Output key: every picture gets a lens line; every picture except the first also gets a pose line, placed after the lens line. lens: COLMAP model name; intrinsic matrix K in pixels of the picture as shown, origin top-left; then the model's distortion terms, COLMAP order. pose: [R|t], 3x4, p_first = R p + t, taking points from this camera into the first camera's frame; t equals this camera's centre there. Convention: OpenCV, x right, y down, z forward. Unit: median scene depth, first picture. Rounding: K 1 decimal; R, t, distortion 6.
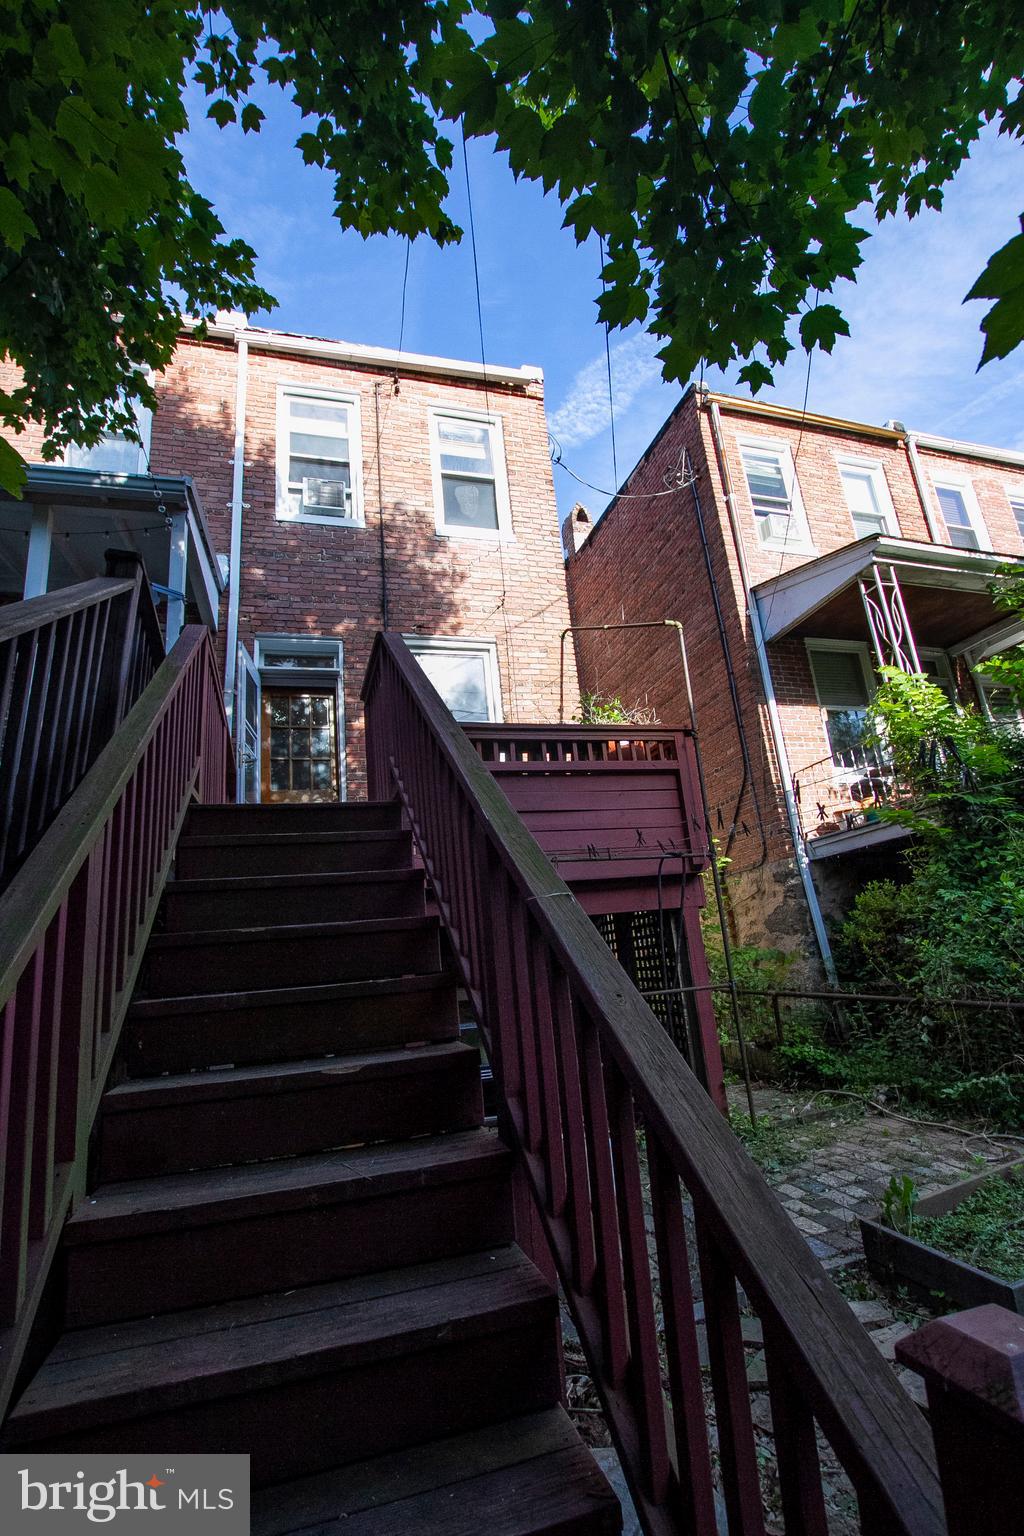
lens RADIAL K [[760.4, 0, 512.0], [0, 760.4, 768.0], [0, 0, 1]] dist [-0.036072, 0.011447]
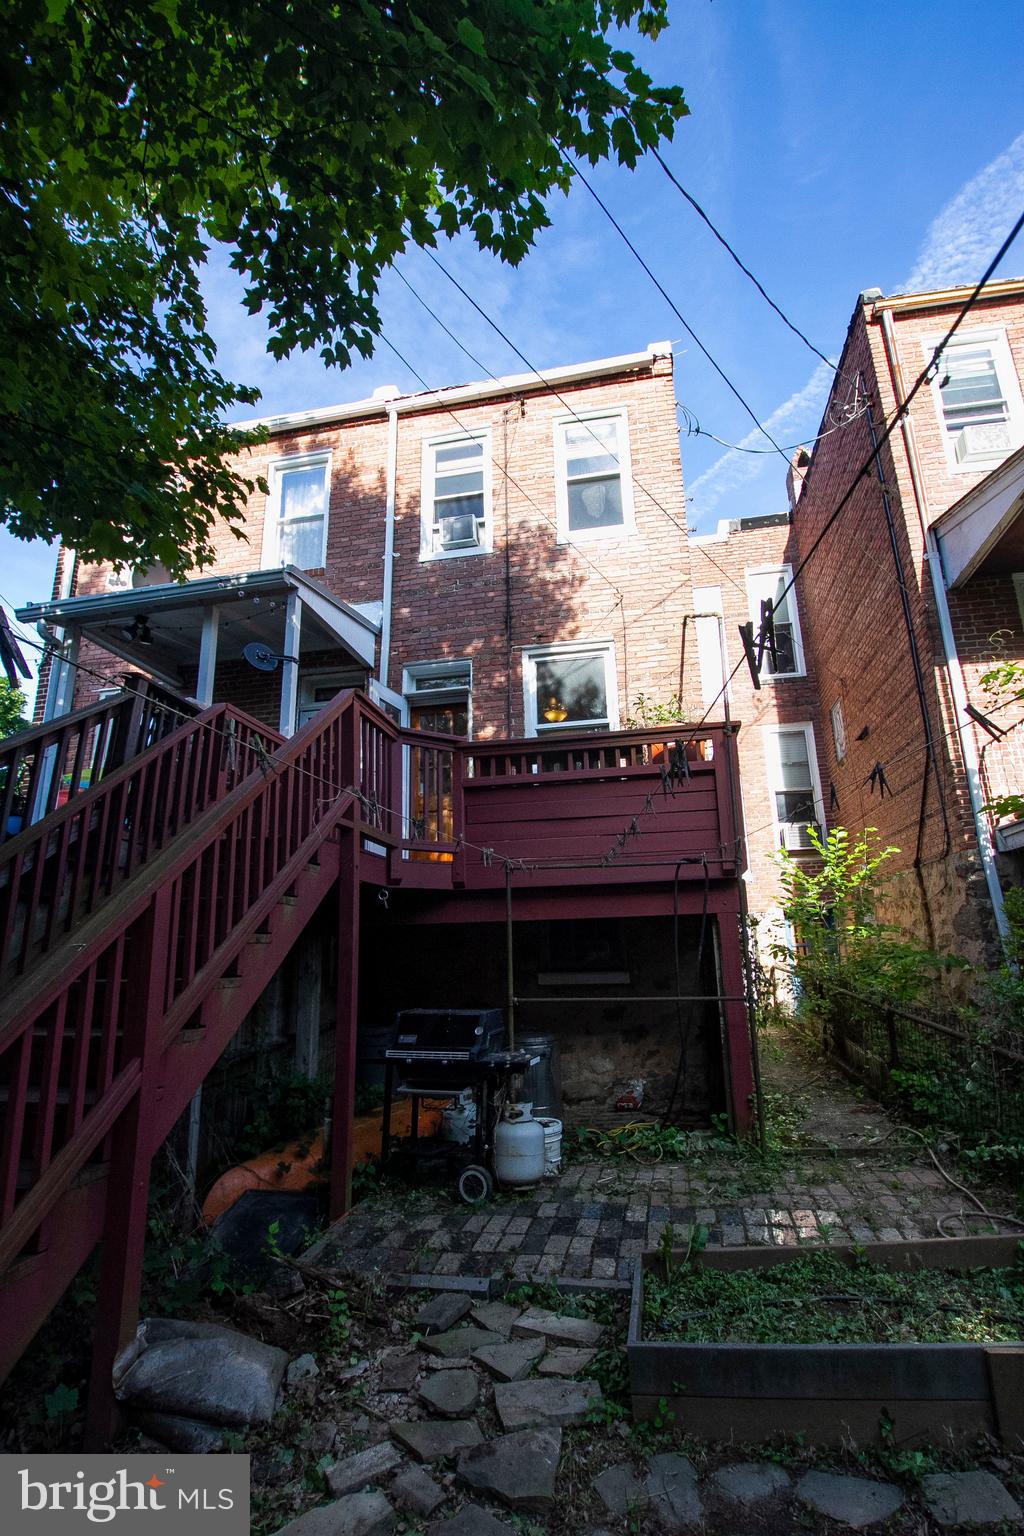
lens RADIAL K [[760.4, 0, 512.0], [0, 760.4, 768.0], [0, 0, 1]] dist [-0.036072, 0.011447]
pose [[0.863233, -0.047314, -0.502583, 0.364548], [0.075467, 0.996505, 0.035808, -0.040432], [0.499133, -0.068838, 0.863787, 0.035772]]
